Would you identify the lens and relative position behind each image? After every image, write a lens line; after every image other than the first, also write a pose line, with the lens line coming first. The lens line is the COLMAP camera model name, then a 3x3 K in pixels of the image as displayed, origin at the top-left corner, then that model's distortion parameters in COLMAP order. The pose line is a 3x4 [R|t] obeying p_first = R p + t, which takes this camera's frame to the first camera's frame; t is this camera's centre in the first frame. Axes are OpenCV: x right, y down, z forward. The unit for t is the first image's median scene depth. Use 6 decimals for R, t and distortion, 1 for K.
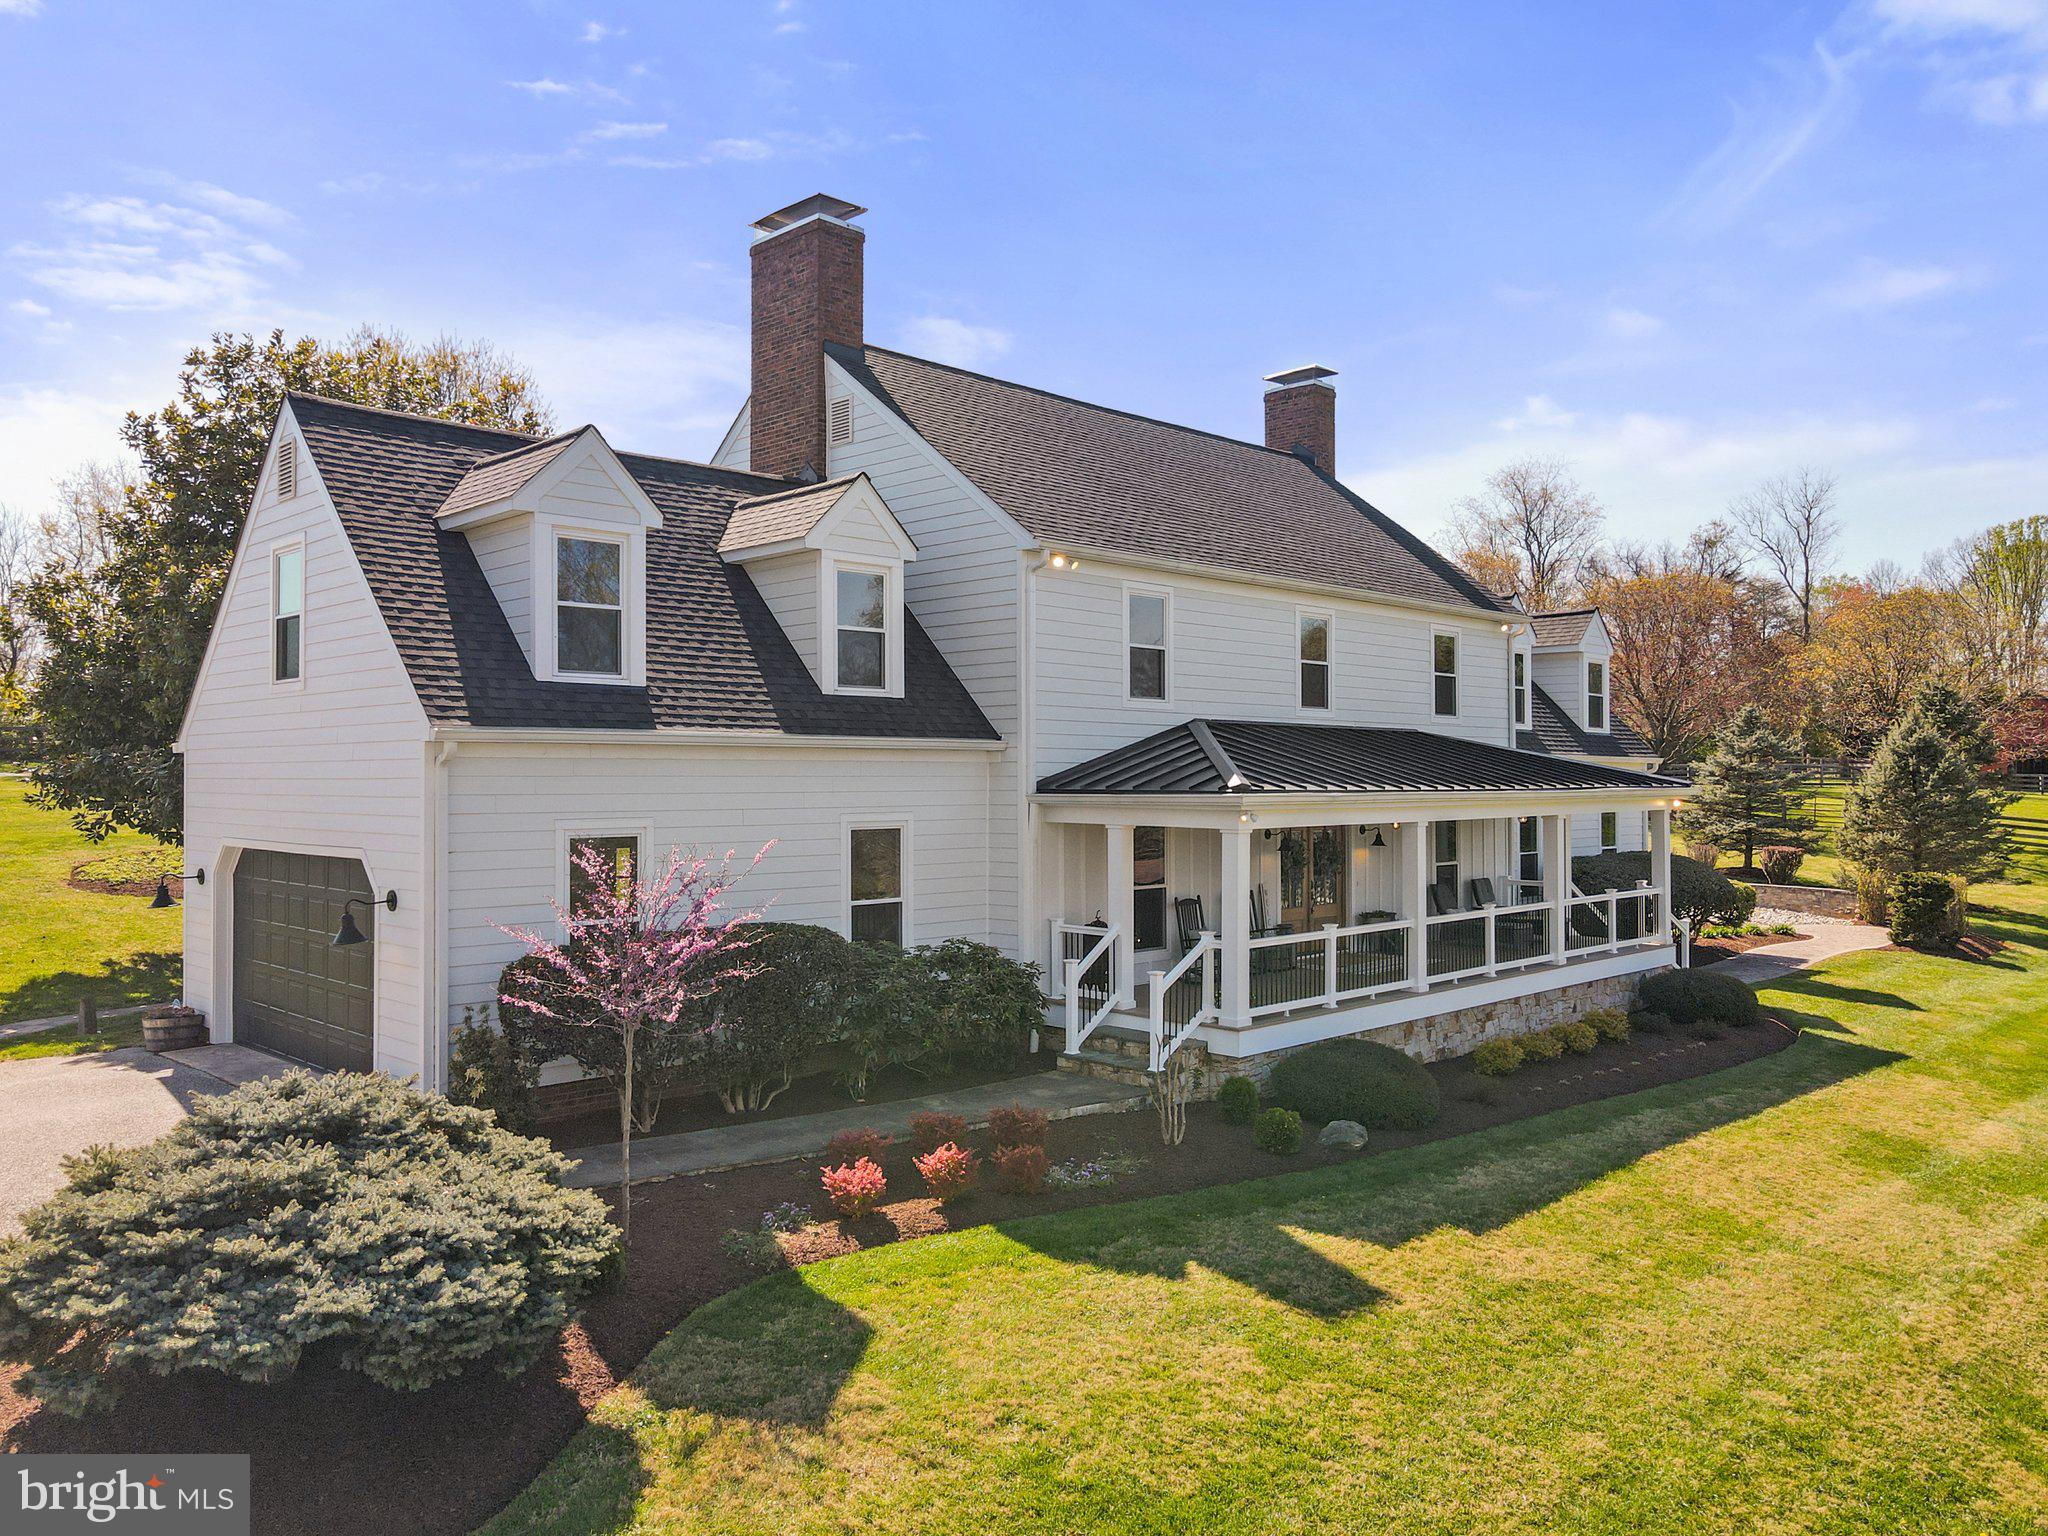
lens RADIAL K [[1478.1, 0, 1024.0], [0, 1478.1, 768.0], [0, 0, 1]] dist [0.007167, 0.004898]
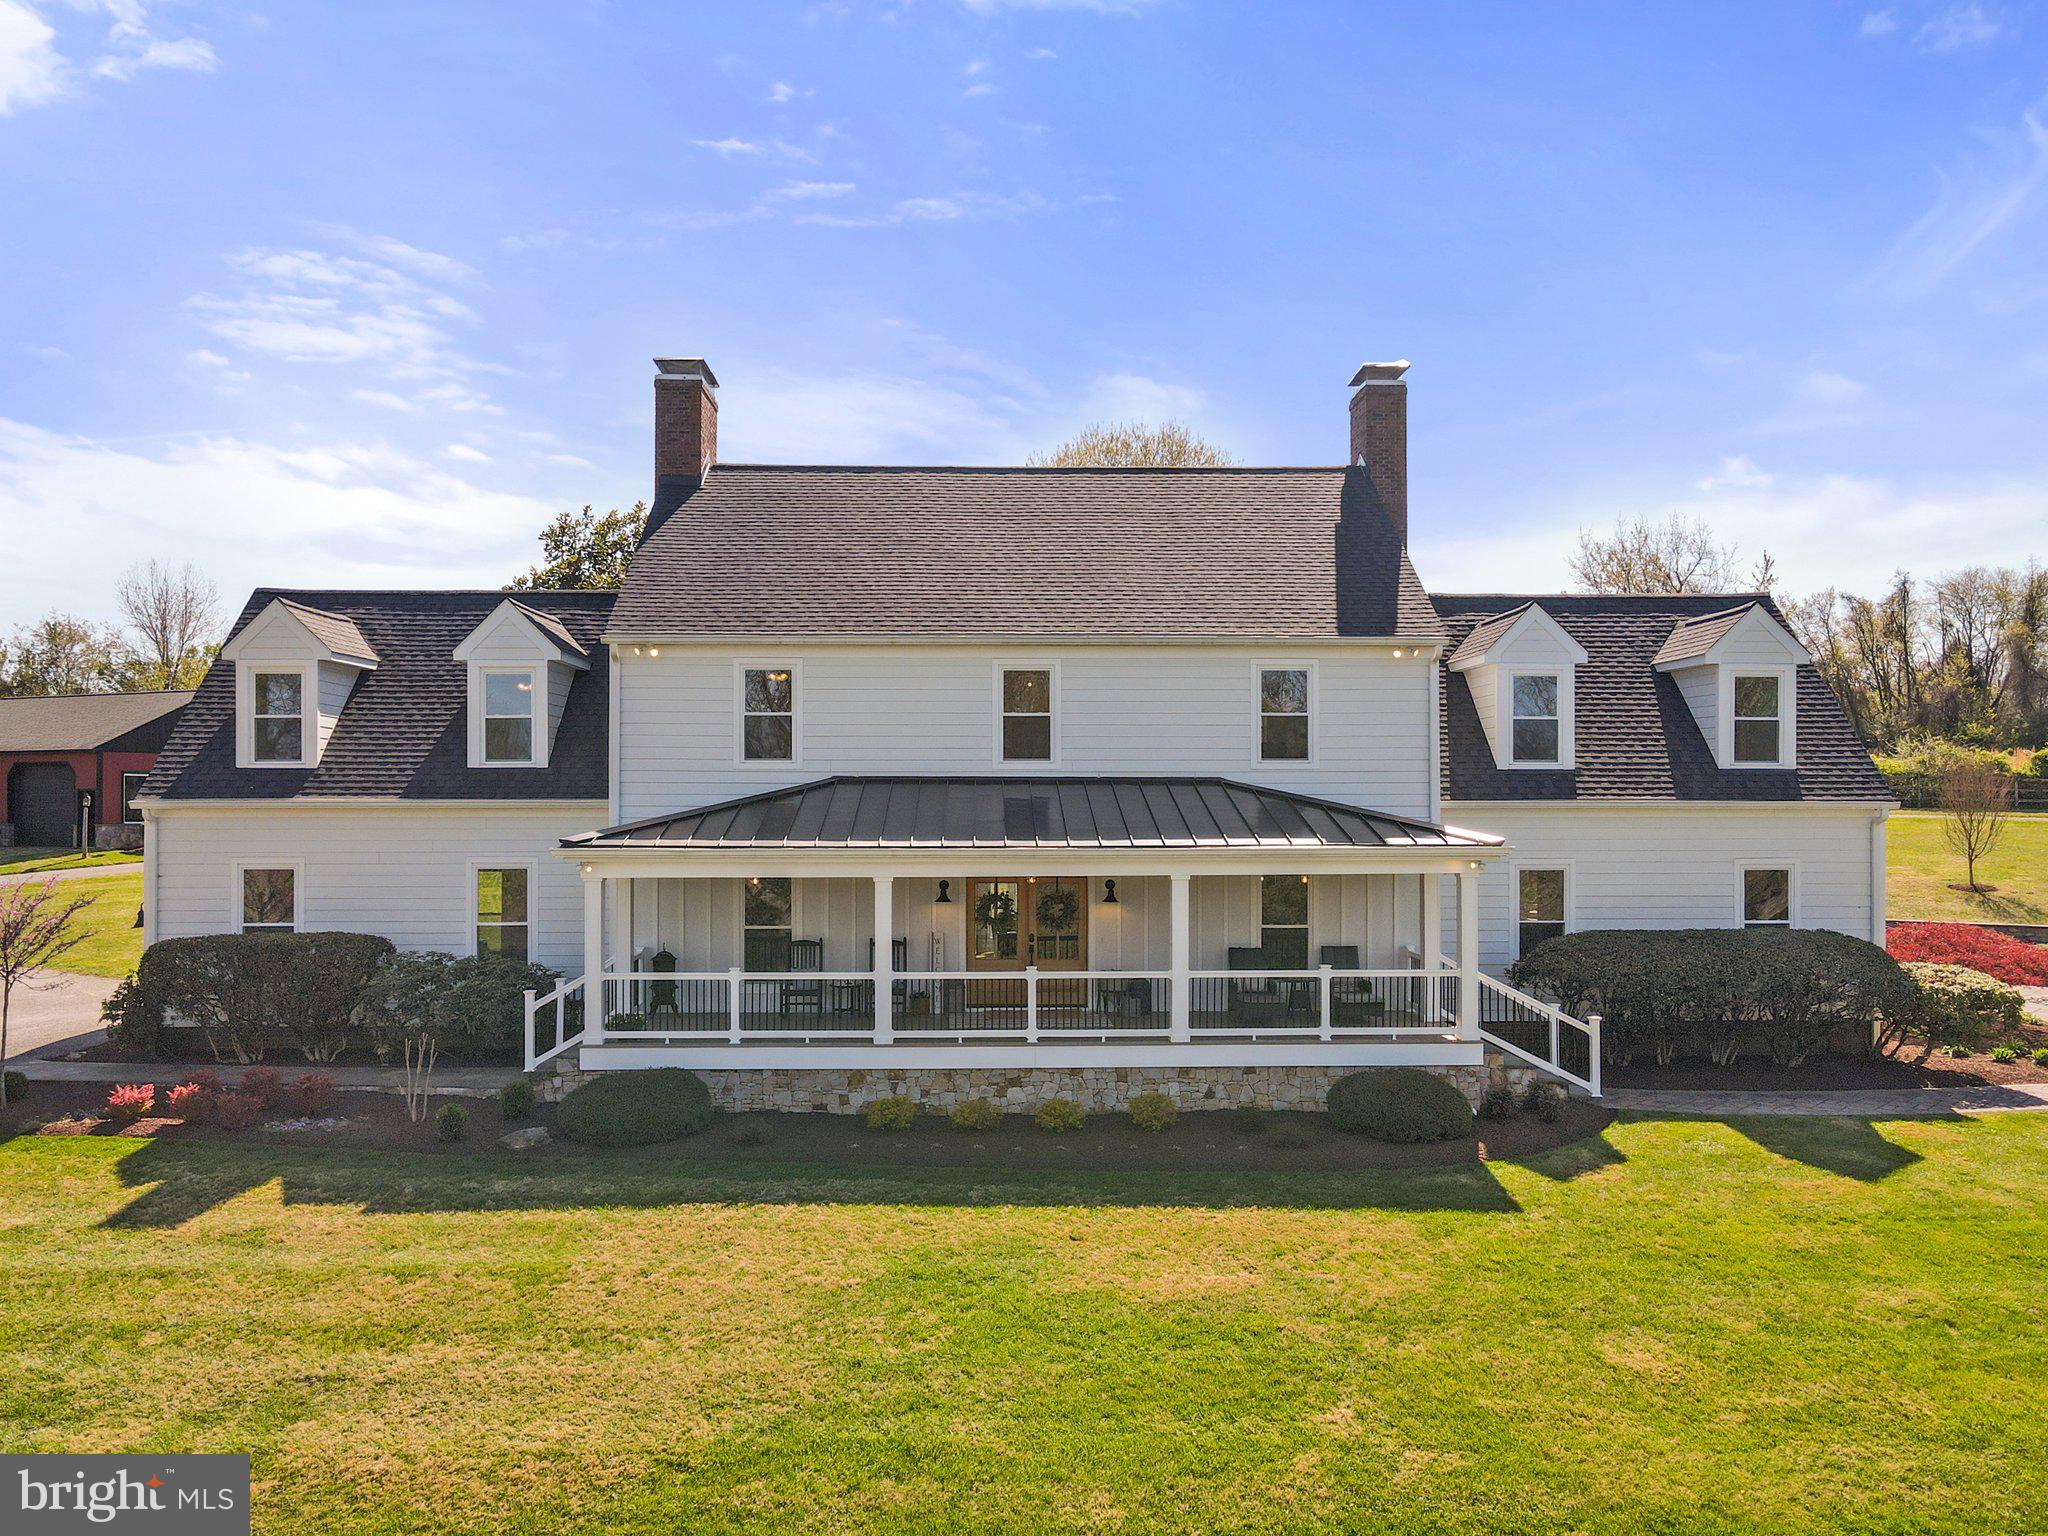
lens RADIAL K [[1493.2, 0, 1023.3], [0, 1493.2, 808.0], [0, 0, 1]] dist [0.016319, 0.009914]
pose [[0.731399, 0.002687, -0.681944, 1.013505], [0.005106, 0.999943, 0.009416, -0.020322], [0.681930, -0.010369, 0.731344, 0.301580]]
